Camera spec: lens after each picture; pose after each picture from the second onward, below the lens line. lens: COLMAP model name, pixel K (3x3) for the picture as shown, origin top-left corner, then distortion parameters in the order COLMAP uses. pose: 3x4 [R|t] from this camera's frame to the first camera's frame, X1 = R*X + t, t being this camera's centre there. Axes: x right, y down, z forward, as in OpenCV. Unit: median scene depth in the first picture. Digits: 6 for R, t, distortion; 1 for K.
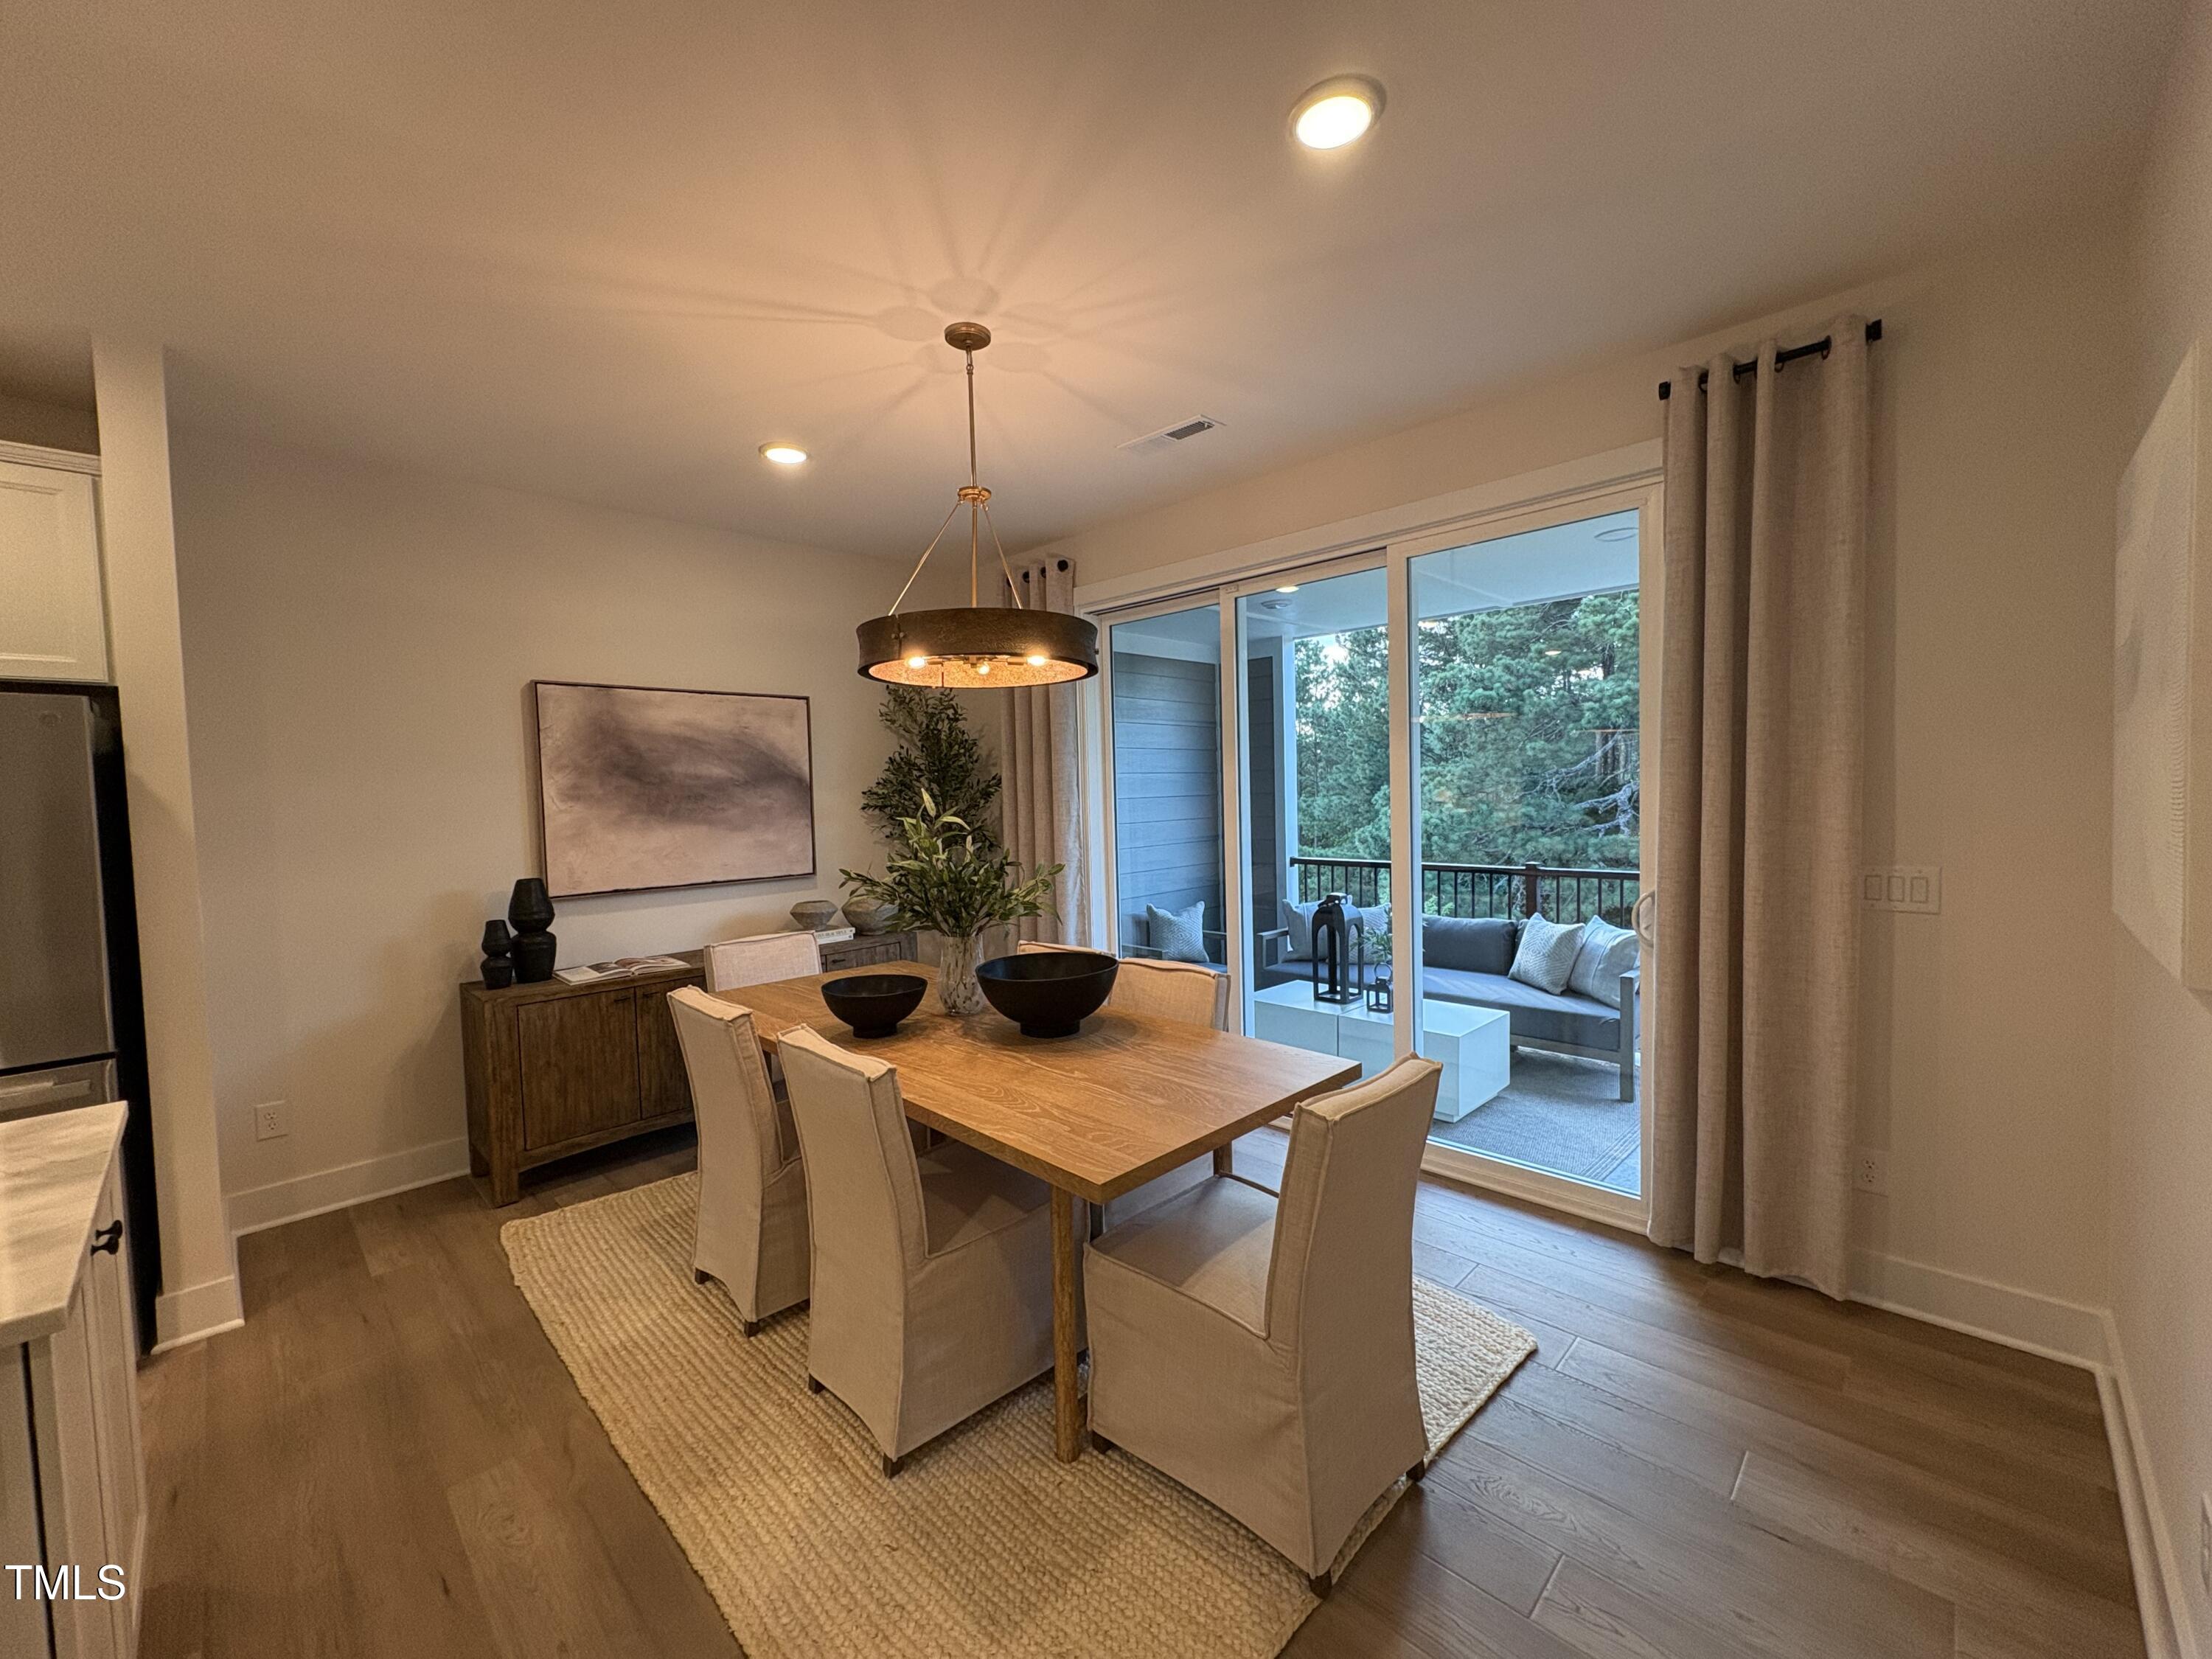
lens RADIAL K [[884.8, 0, 1104.9], [0, 884.8, 836.0], [0, 0, 1]] dist [-0.002582, -0.000326]
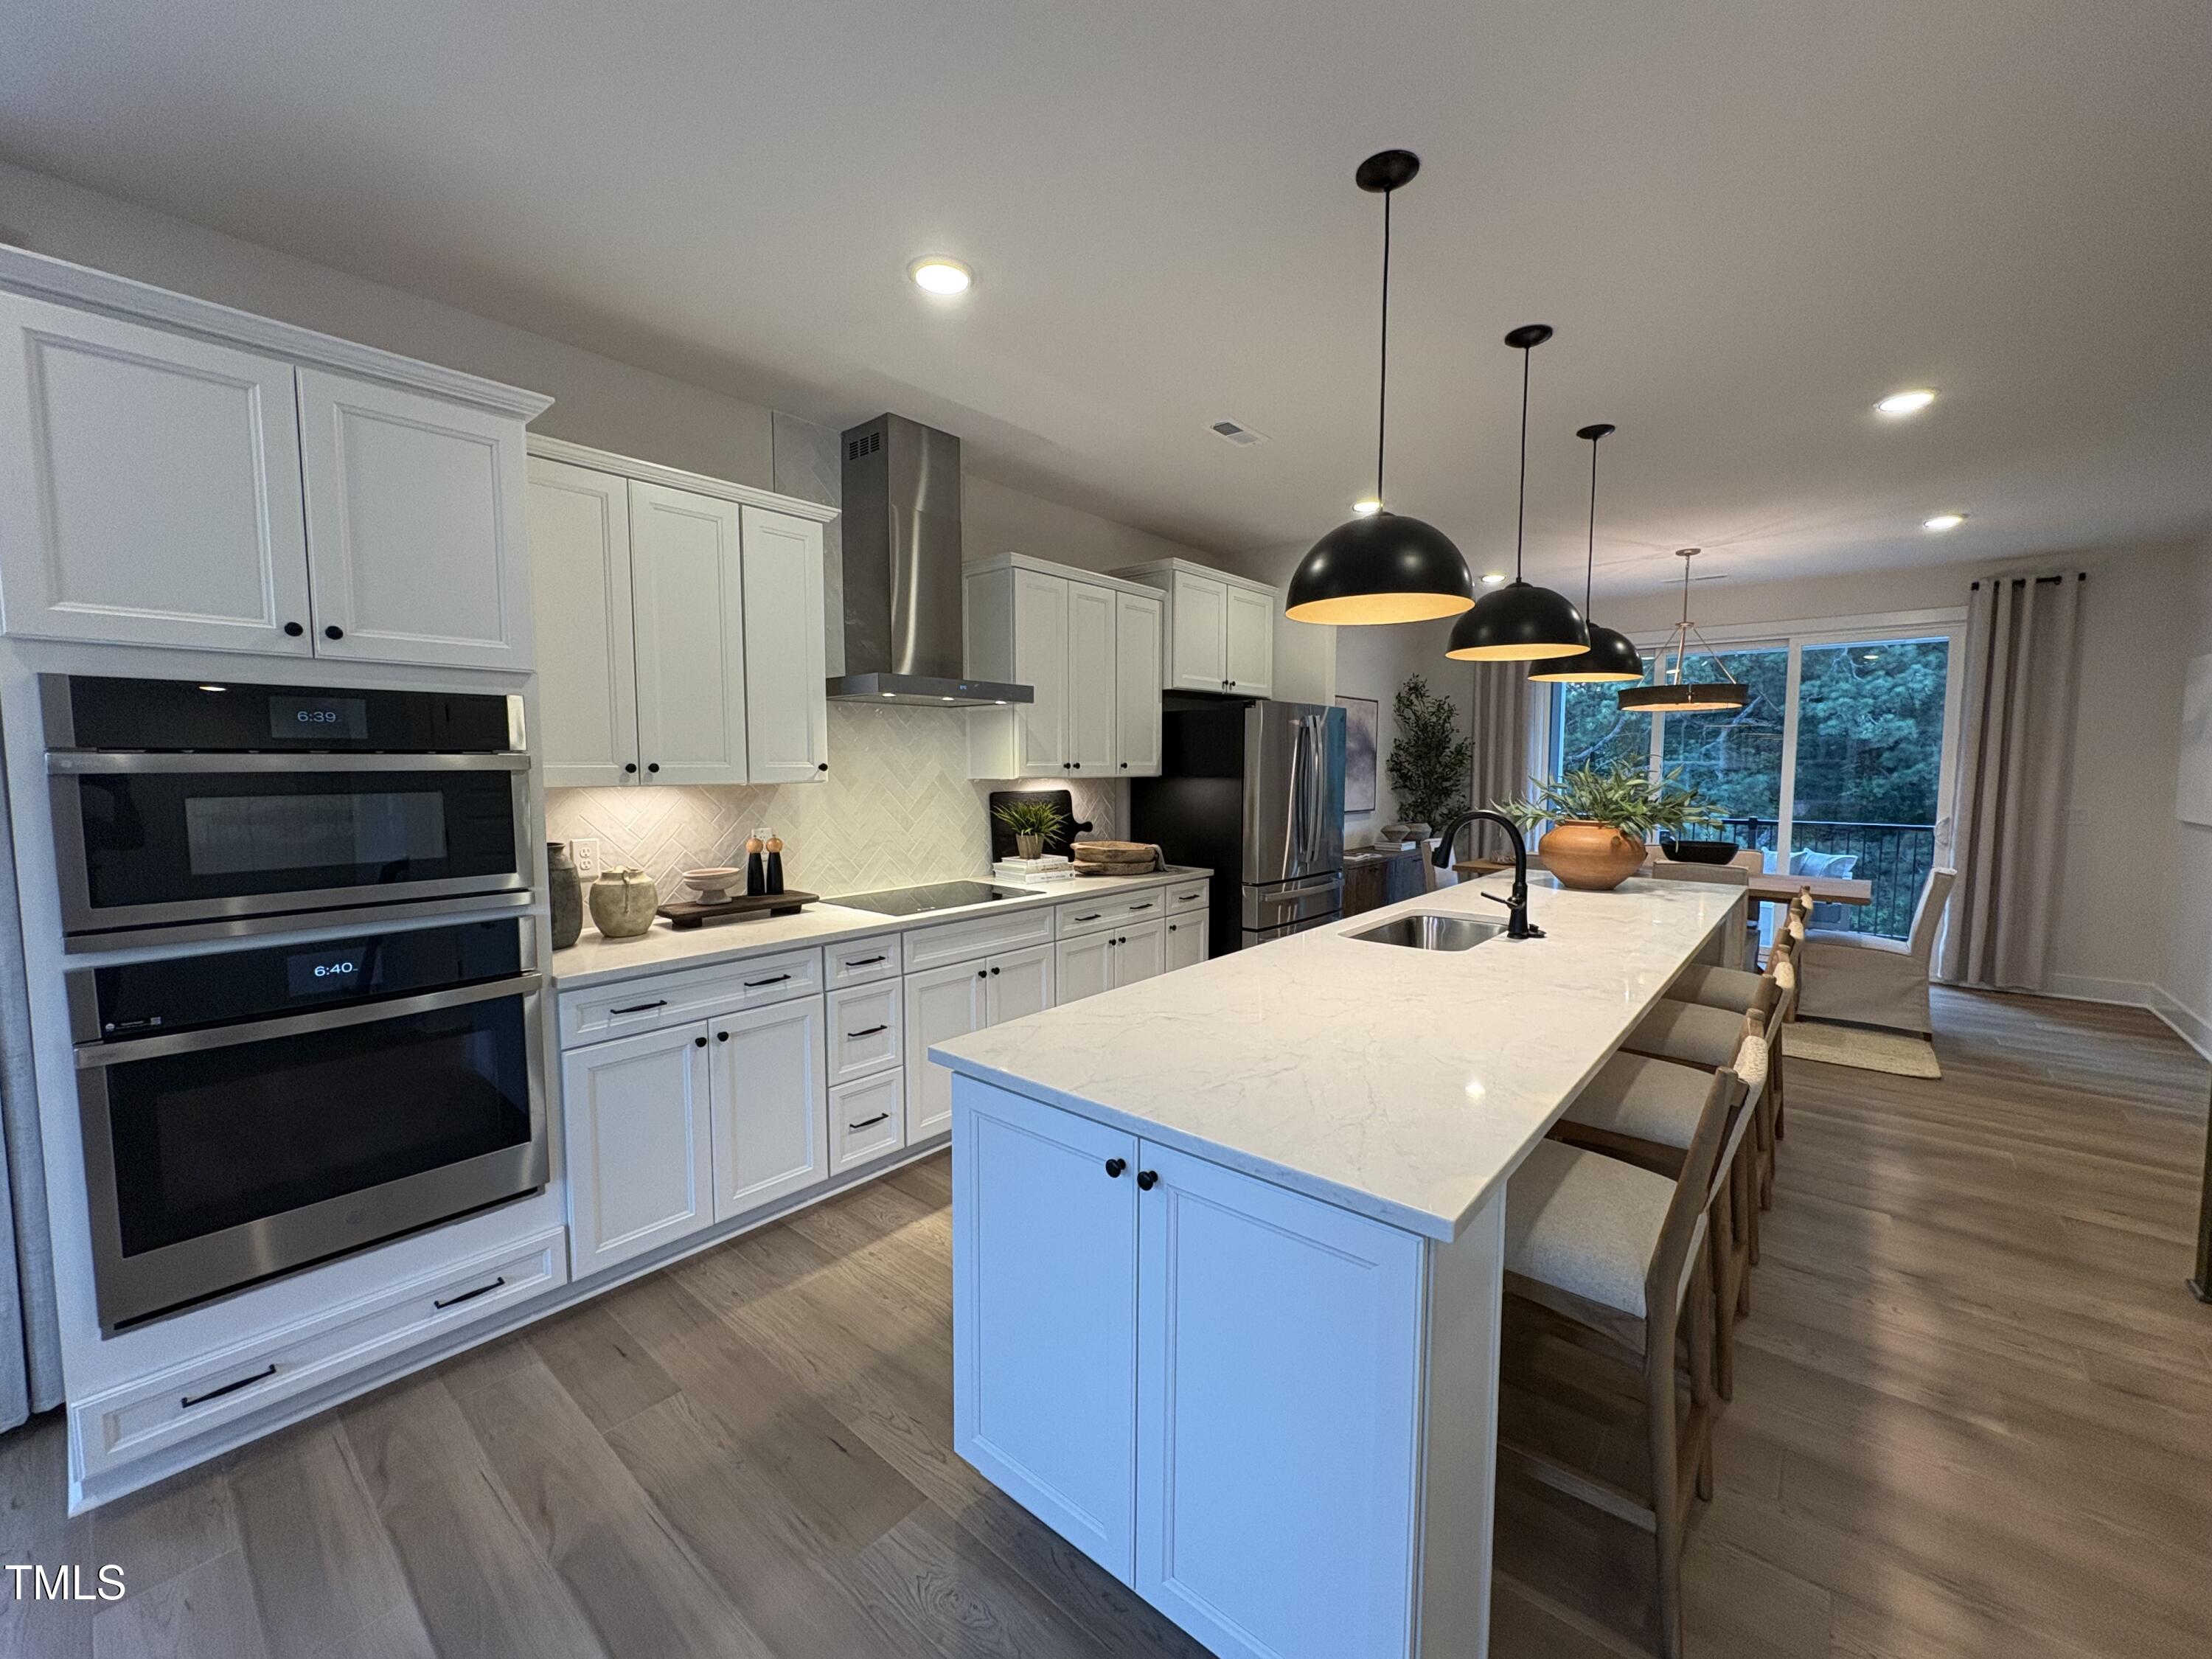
lens RADIAL K [[884.8, 0, 1107.8], [0, 884.8, 829.6], [0, 0, 1]] dist [-0.002582, -0.000326]
pose [[0.996187, 0.019152, 0.085120, -1.805336], [-0.020909, 0.999585, 0.019803, 0.106958], [-0.084705, -0.021507, 0.996174, -1.079347]]
